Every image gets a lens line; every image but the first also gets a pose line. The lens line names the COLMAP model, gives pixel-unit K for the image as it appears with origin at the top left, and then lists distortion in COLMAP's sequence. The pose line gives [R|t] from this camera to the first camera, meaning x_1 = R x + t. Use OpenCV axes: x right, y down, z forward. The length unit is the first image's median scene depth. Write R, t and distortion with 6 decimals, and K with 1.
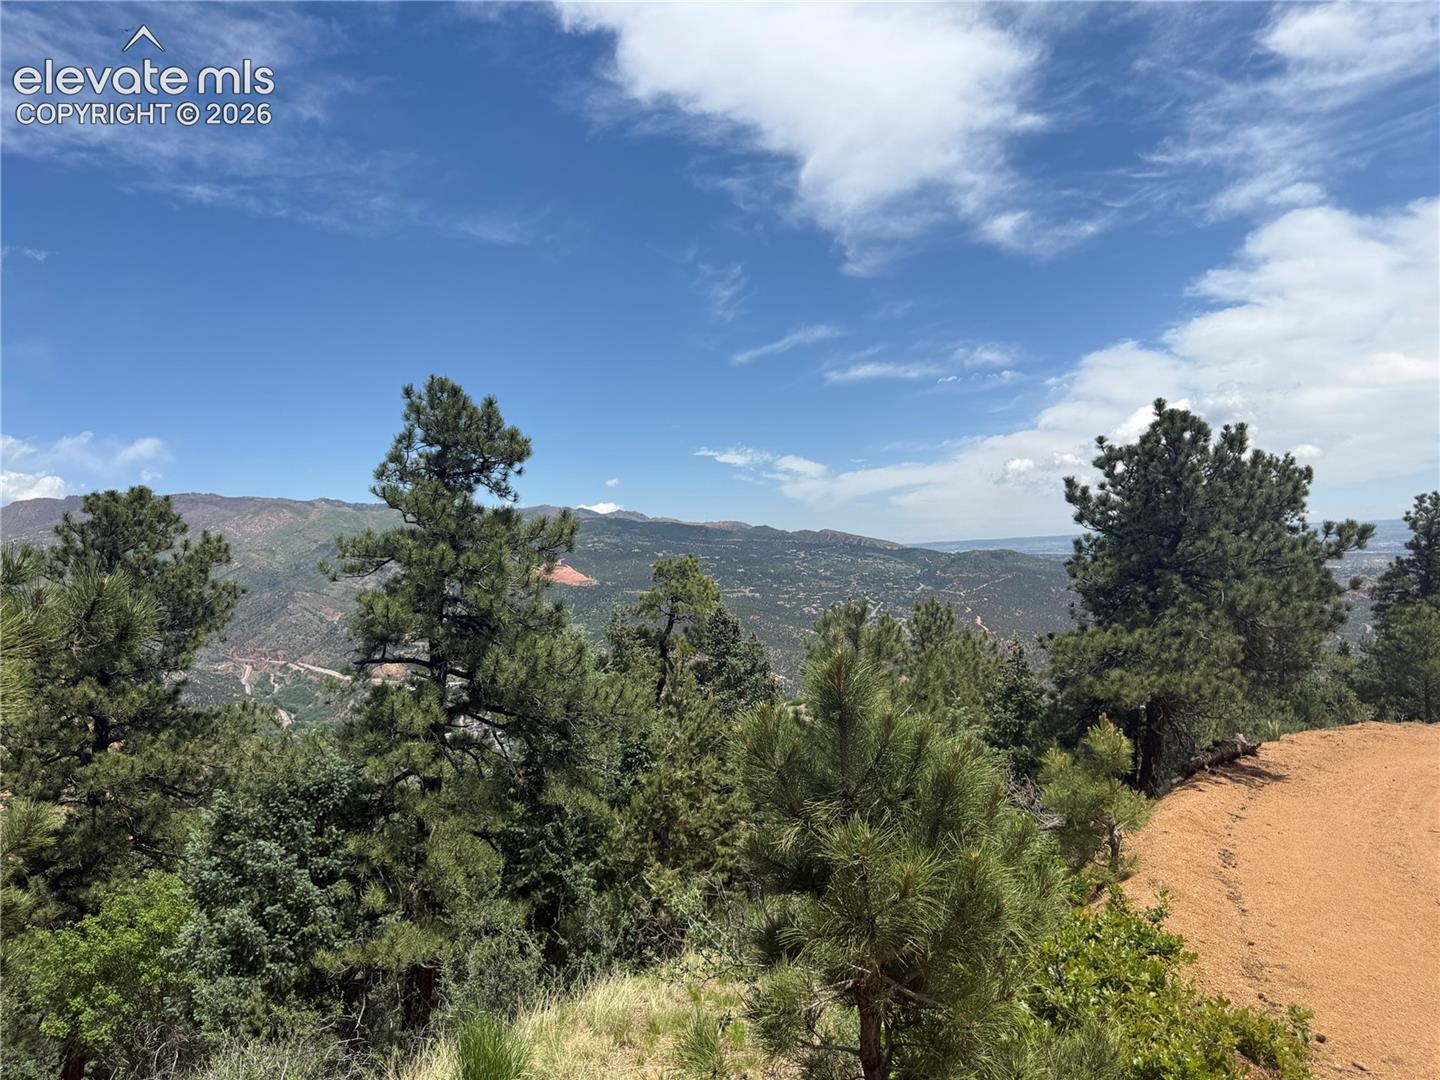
lens RADIAL K [[1013.0, 0, 720.5], [0, 1013.0, 537.8], [0, 0, 1]] dist [0.014384, -0.012475]
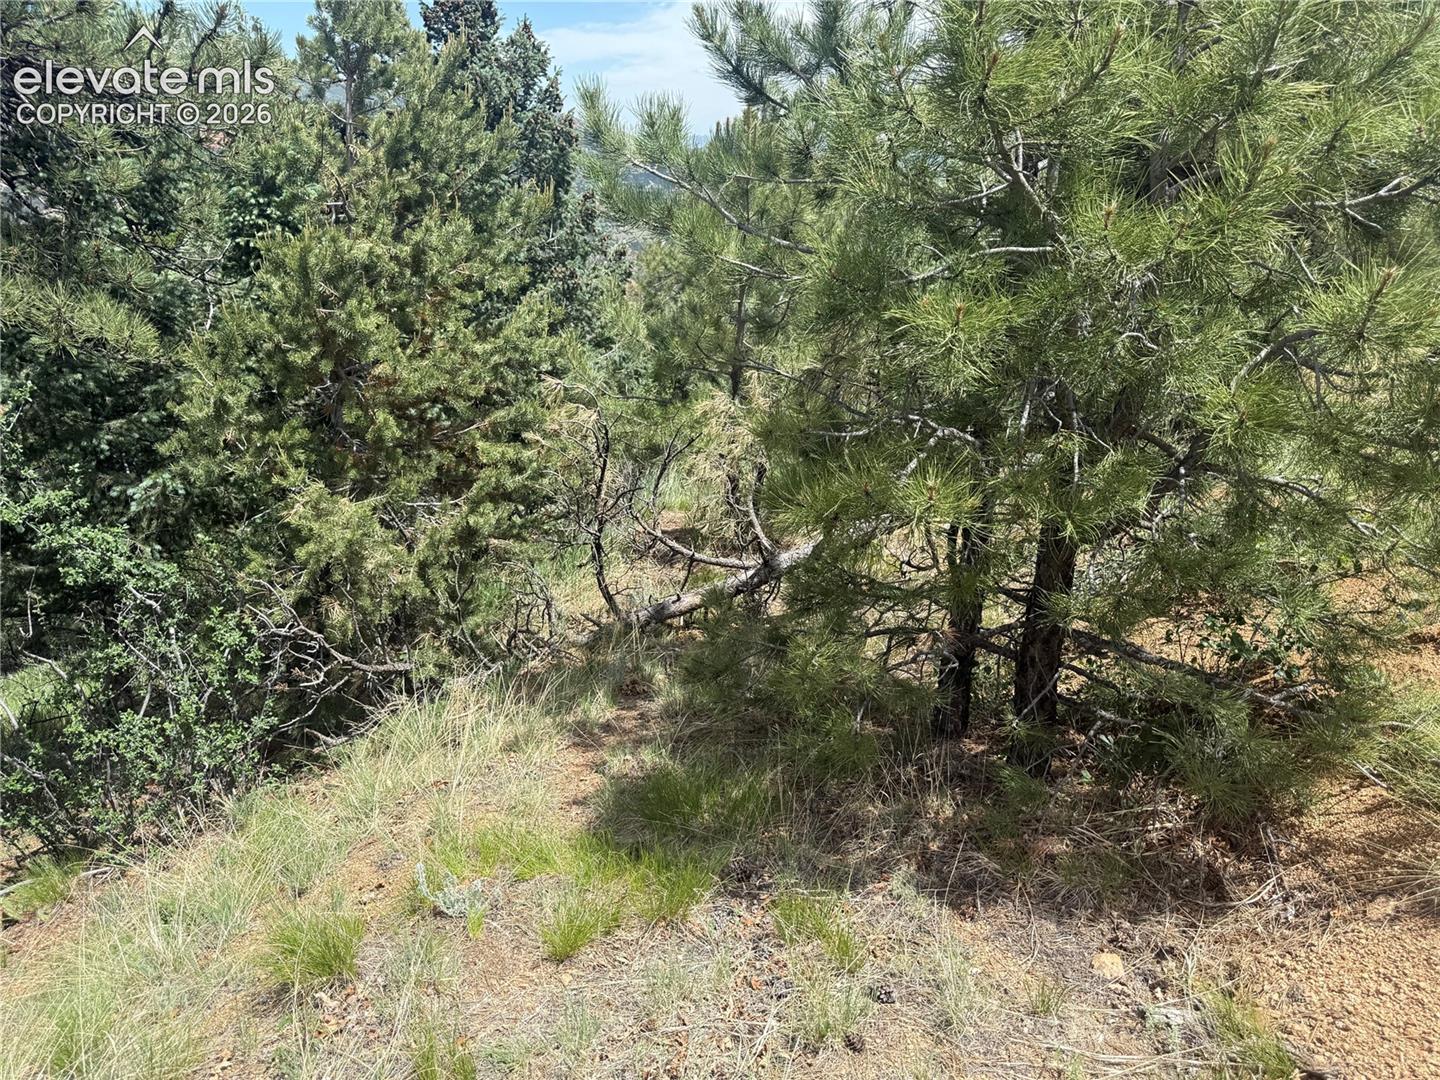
lens RADIAL K [[782.4, 0, 721.3], [0, 782.4, 540.6], [0, 0, 1]] dist [0.001162, -0.000291]
pose [[0.940830, -0.036683, 0.336888, -0.018836], [-0.104699, 0.914023, 0.391919, 0.207598], [-0.322300, -0.404001, 0.856099, 0.684747]]
